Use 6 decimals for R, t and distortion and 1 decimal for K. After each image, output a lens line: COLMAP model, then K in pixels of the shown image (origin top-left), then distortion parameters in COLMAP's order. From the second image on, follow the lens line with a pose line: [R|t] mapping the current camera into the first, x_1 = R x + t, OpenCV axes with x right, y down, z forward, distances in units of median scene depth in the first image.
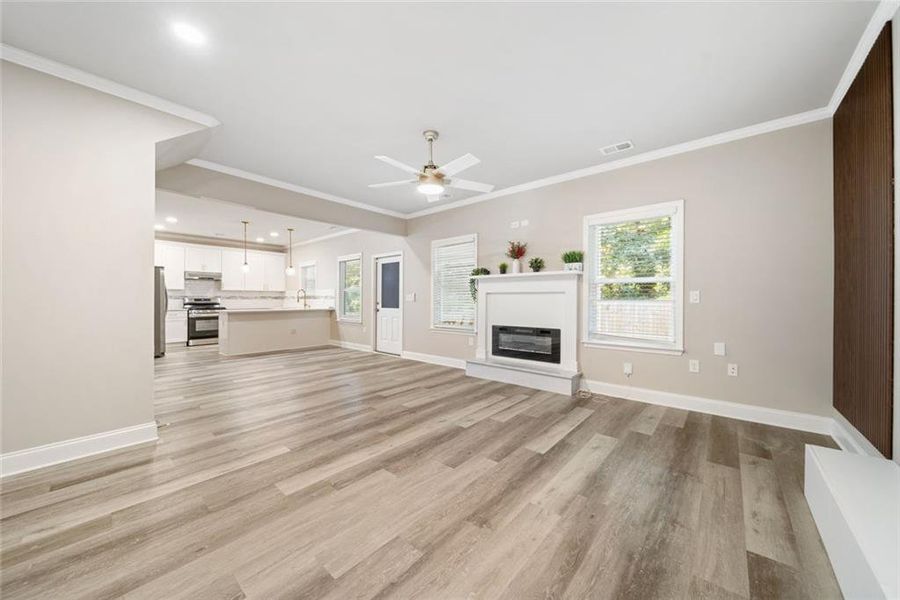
lens RADIAL K [[322.5, 0, 449.2], [0, 322.5, 294.2], [0, 0, 1]] dist [-0.006841, -0.000056]
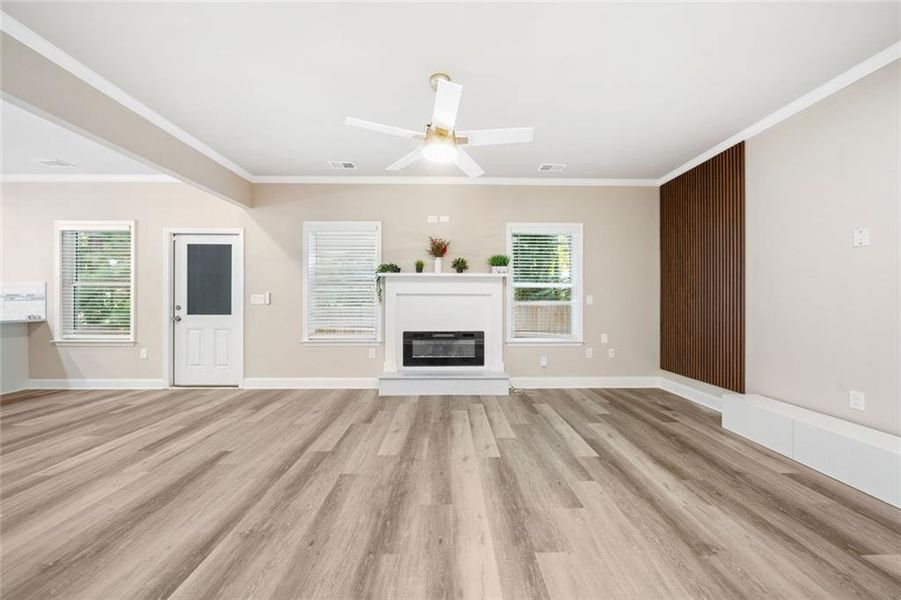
lens RADIAL K [[323.7, 0, 450.5], [0, 323.7, 300.0], [0, 0, 1]] dist [-0.004064, -0.000182]
pose [[0.741374, 0.002915, 0.671086, -0.390814], [-0.011786, 0.999893, 0.008677, 0.003382], [-0.670989, -0.014343, 0.741329, 0.306353]]
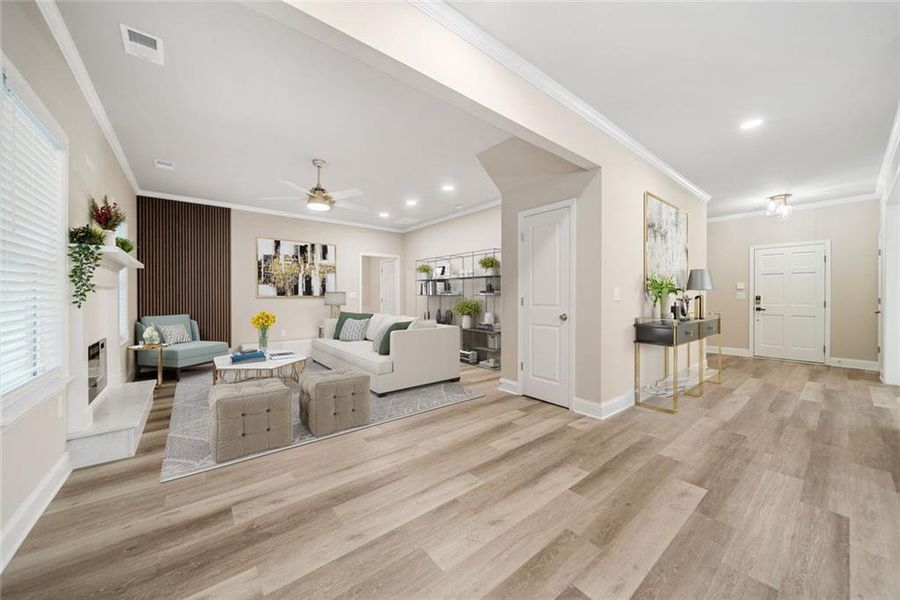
lens RADIAL K [[322.5, 0, 449.2], [0, 322.5, 294.2], [0, 0, 1]] dist [-0.006841, -0.000056]
pose [[-0.983736, -0.012642, 0.179176, -0.558417], [-0.014438, 0.999858, -0.008722, 0.010711], [-0.179040, -0.011167, -0.983778, 1.525387]]
